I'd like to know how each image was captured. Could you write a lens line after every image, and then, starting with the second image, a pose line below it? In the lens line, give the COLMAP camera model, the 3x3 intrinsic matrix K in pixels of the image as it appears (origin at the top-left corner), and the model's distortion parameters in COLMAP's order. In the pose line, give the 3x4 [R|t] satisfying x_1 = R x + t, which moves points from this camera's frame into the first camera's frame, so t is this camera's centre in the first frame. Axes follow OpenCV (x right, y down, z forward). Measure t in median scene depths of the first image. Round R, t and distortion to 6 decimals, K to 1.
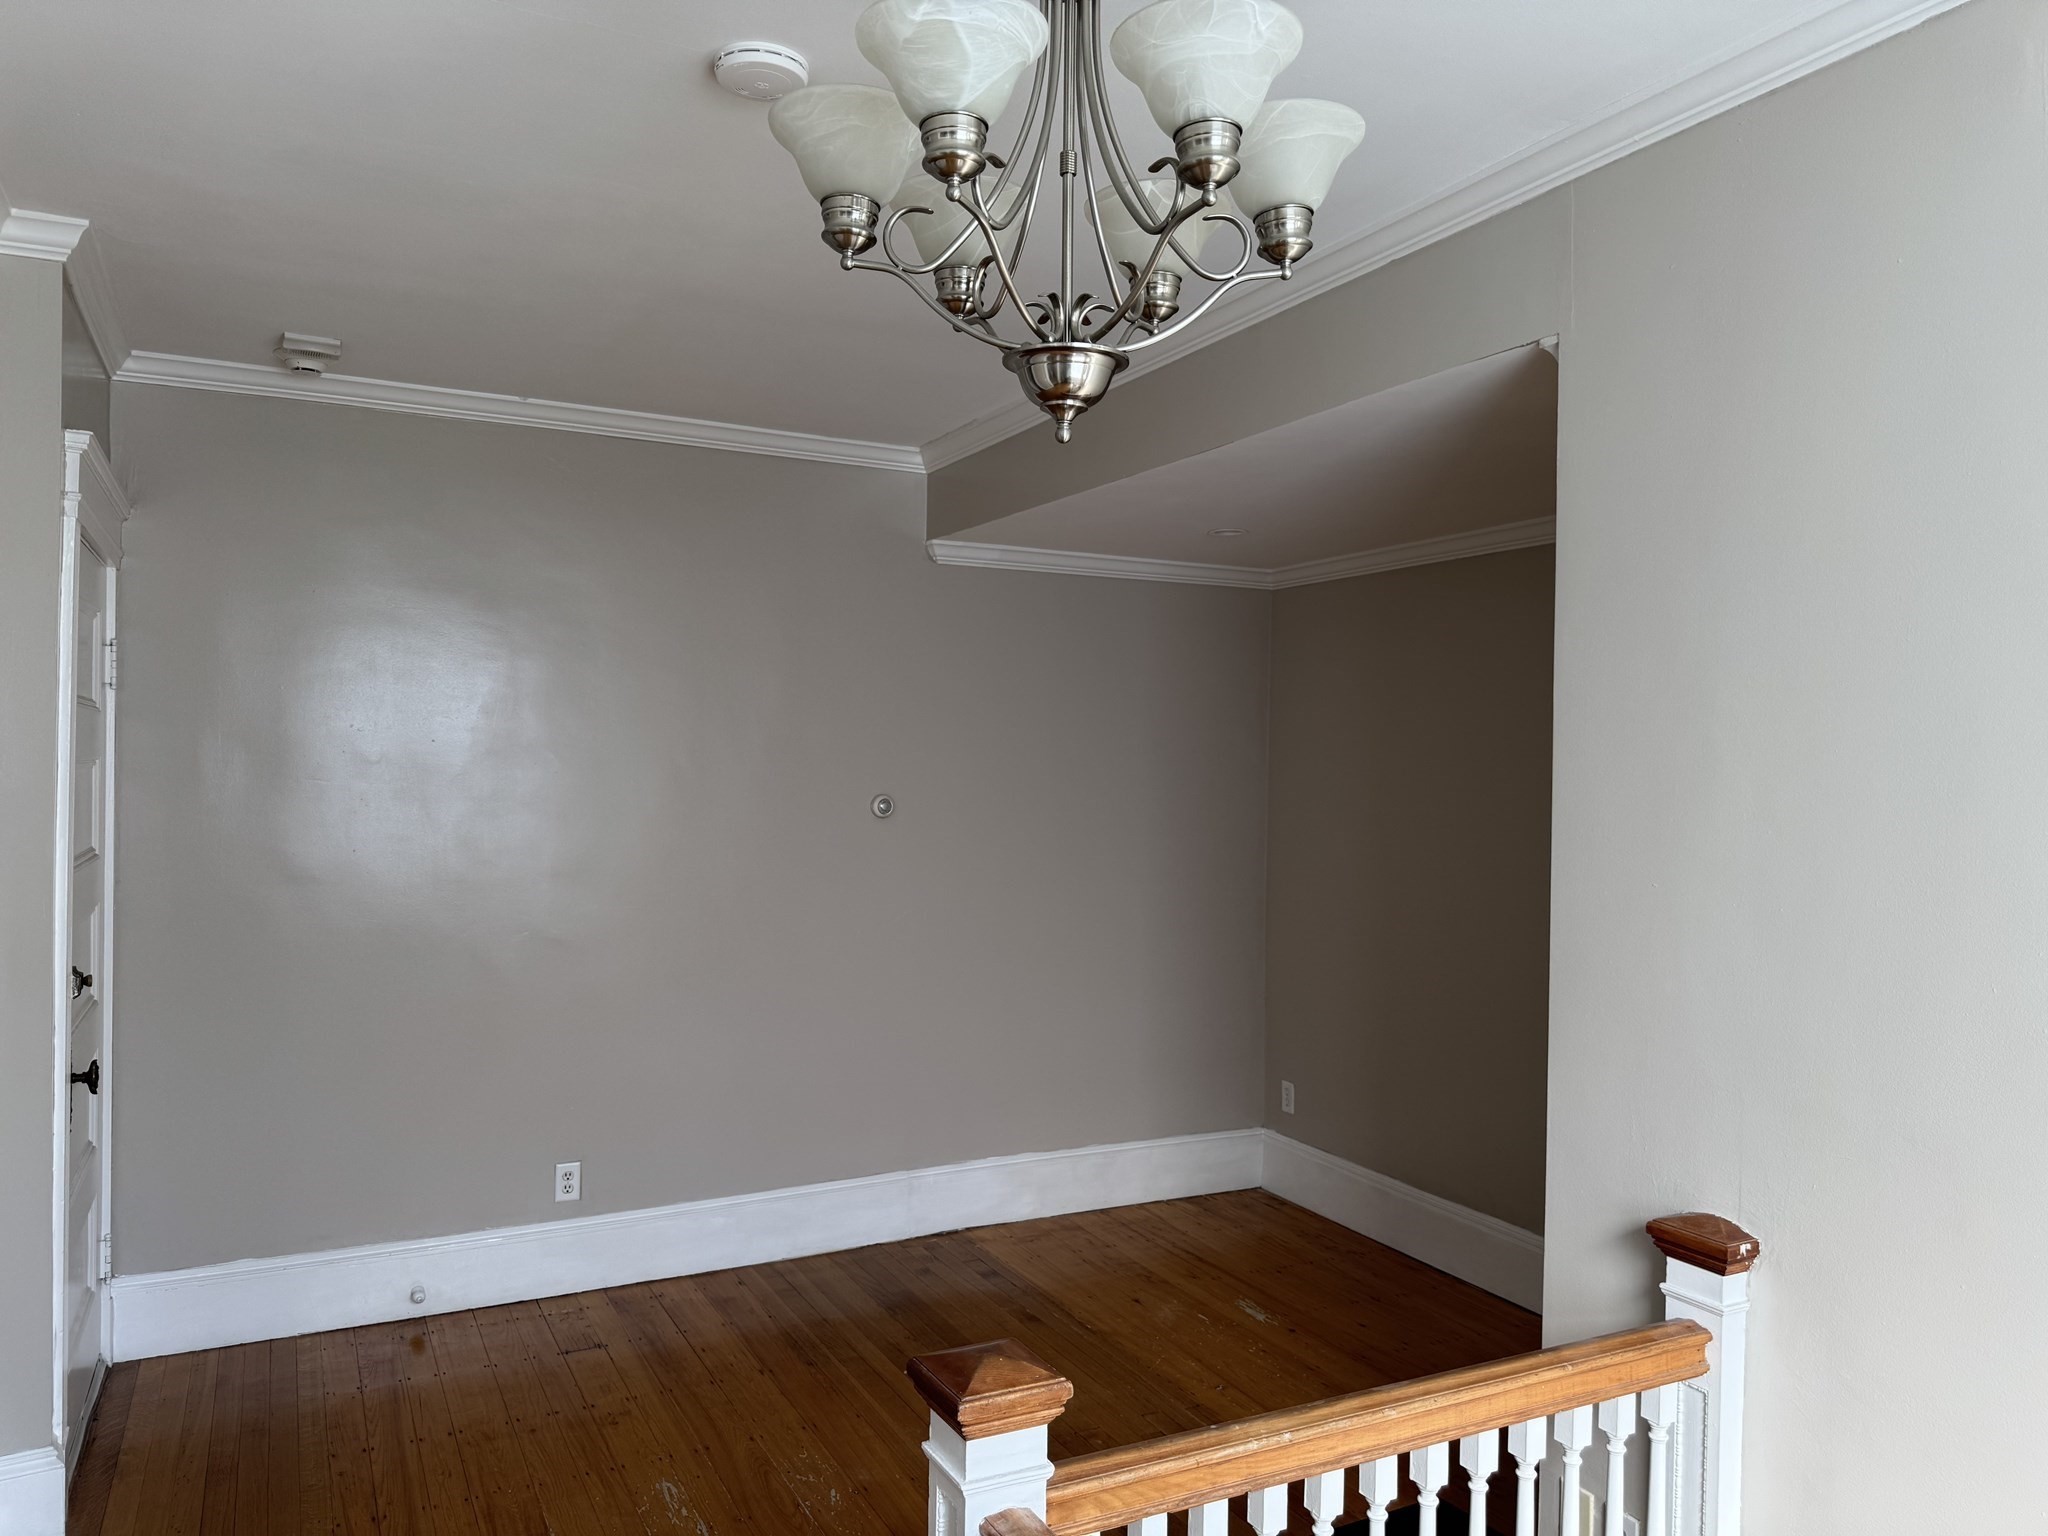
lens RADIAL K [[1443.4, 0, 1028.3], [0, 1443.4, 767.1], [0, 0, 1]] dist [0.039668, -0.046283]
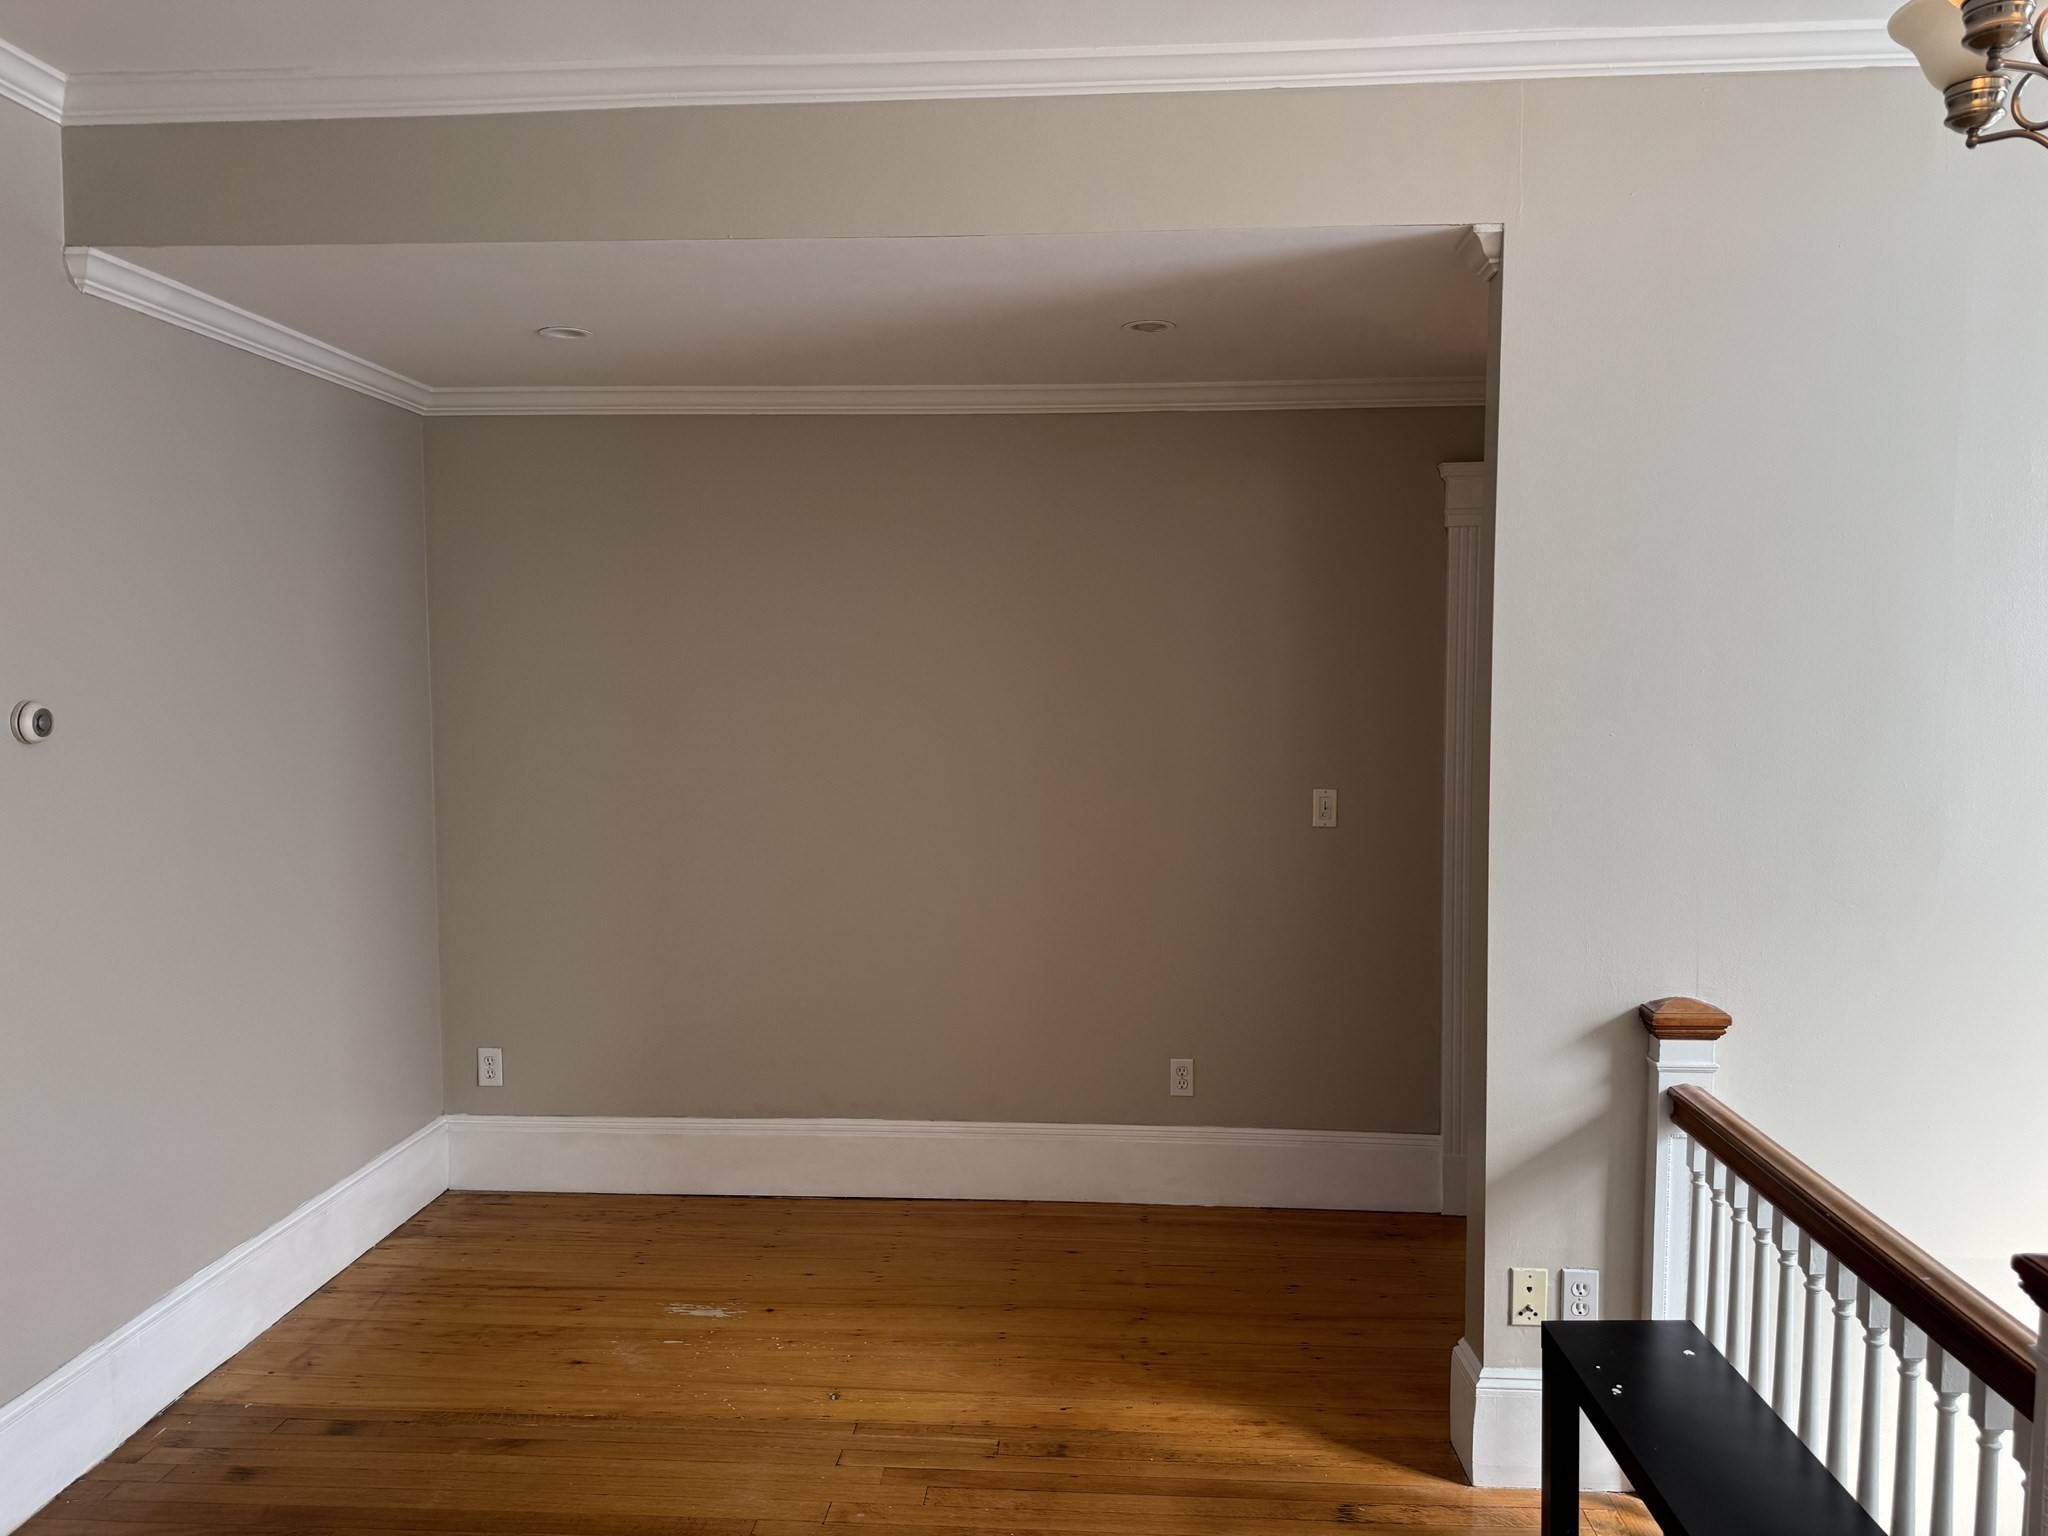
lens RADIAL K [[1443.4, 0, 1027.6], [0, 1443.4, 767.7], [0, 0, 1]] dist [0.039668, -0.046283]
pose [[0.498820, -0.071361, 0.863763, -0.410235], [0.007694, 0.996930, 0.077920, 0.004512], [-0.866671, -0.032223, 0.497838, 0.408760]]
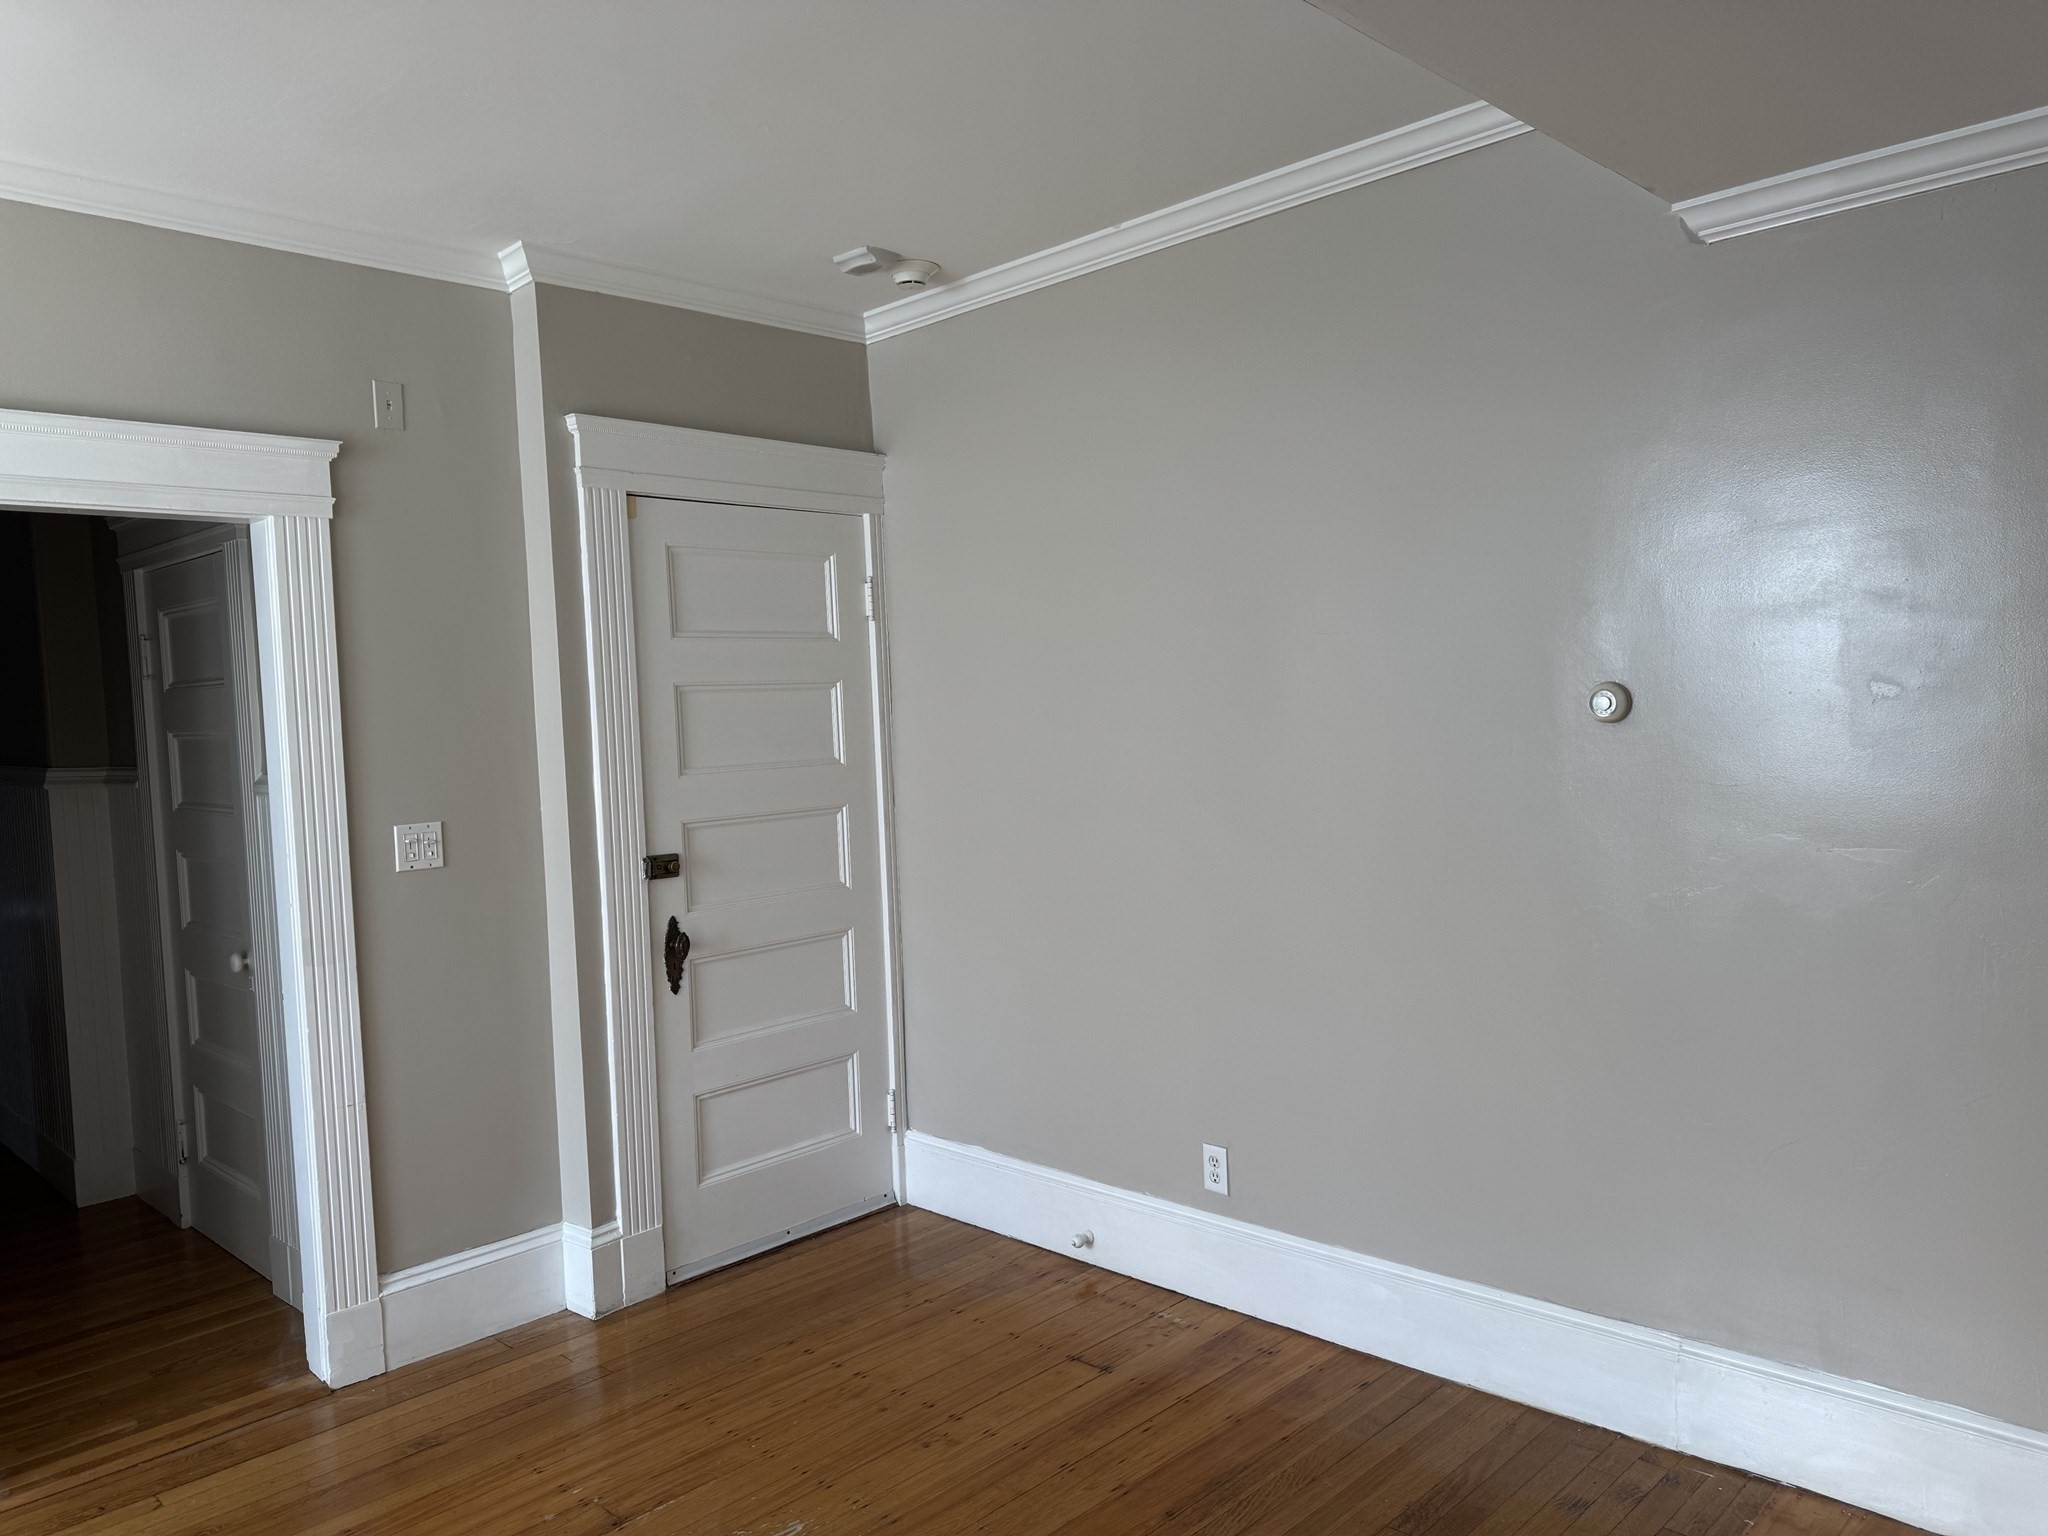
lens RADIAL K [[1443.4, 0, 1029.2], [0, 1443.4, 765.3], [0, 0, 1]] dist [0.039668, -0.046283]
pose [[0.311116, 0.017821, -0.950205, 0.398897], [0.044234, 0.998469, 0.033210, 0.024421], [0.949342, -0.052364, 0.309851, 0.619507]]
